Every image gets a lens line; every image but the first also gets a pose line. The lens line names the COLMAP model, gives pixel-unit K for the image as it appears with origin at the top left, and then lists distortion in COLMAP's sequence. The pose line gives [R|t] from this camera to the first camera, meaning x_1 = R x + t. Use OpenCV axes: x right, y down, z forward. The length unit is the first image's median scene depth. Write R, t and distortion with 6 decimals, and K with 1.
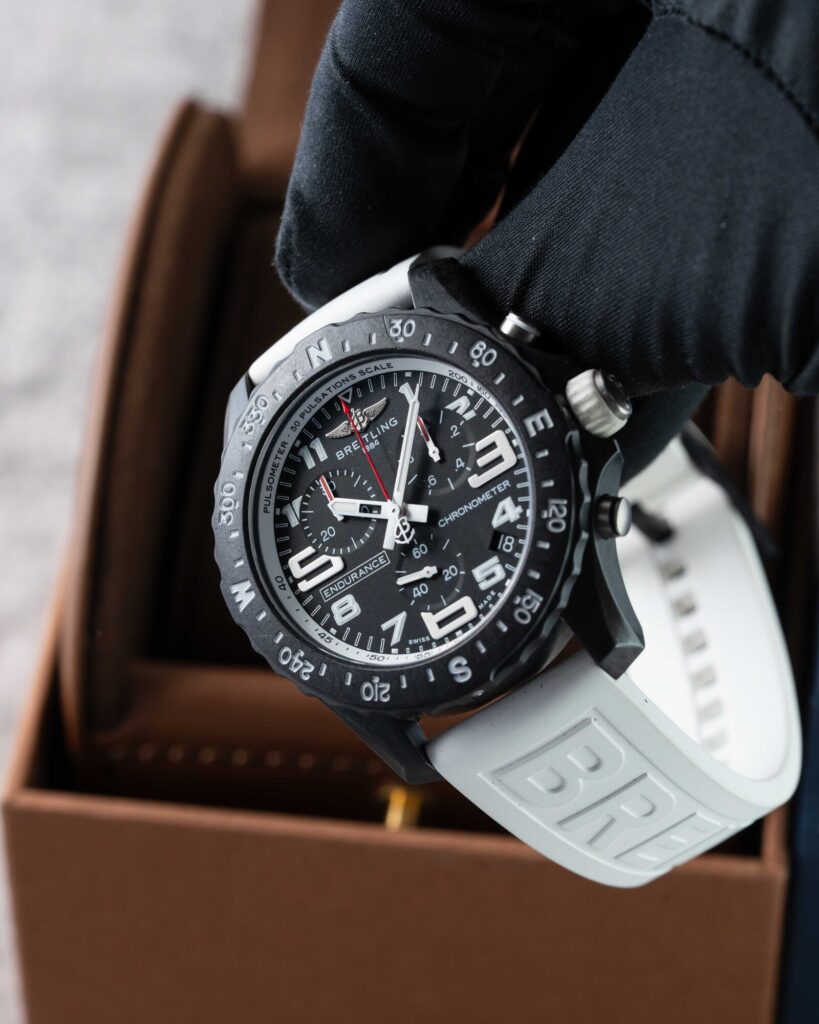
lens RADIAL K [[3734.0, 0, 410.0], [0, 3734.0, 492.7], [0, 0, 1]] dist [0.034169, 0.262737]
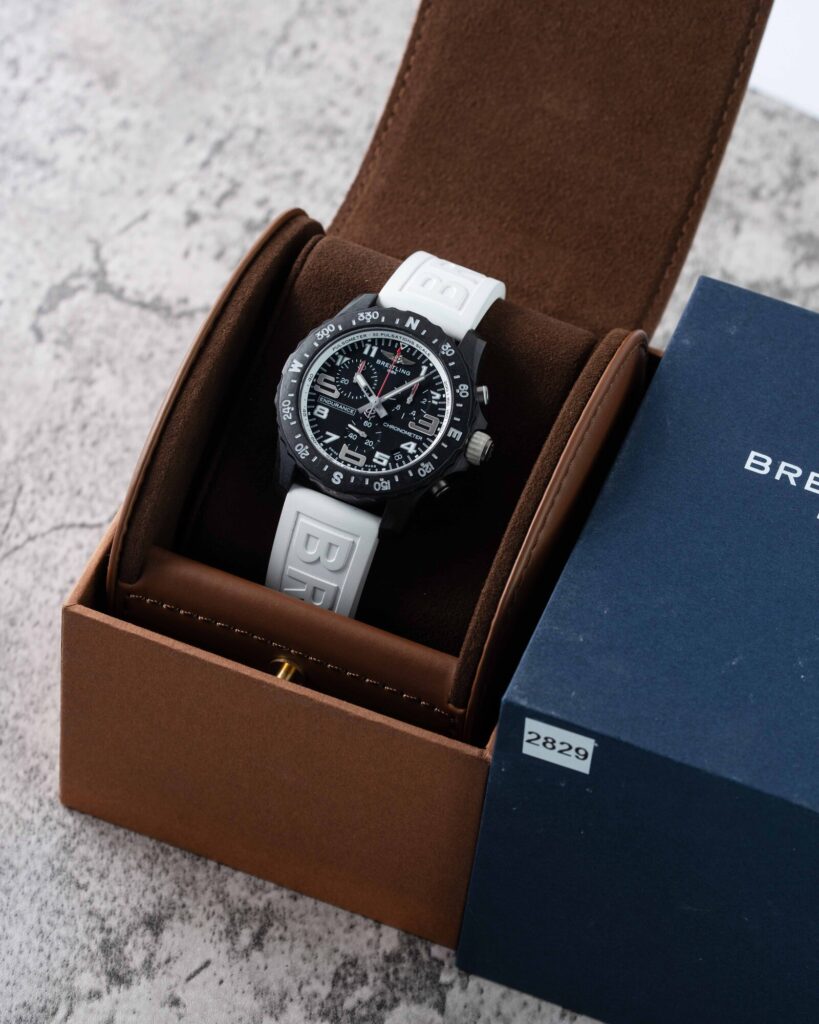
lens RADIAL K [[3734.0, 0, 410.0], [0, 3734.0, 492.7], [0, 0, 1]] dist [0.034169, 0.262737]
pose [[0.608807, 0.776463, 0.162665, -0.287338], [-0.787675, 0.616046, 0.007406, 0.005329], [-0.094459, -0.132636, 0.986654, -1.027908]]
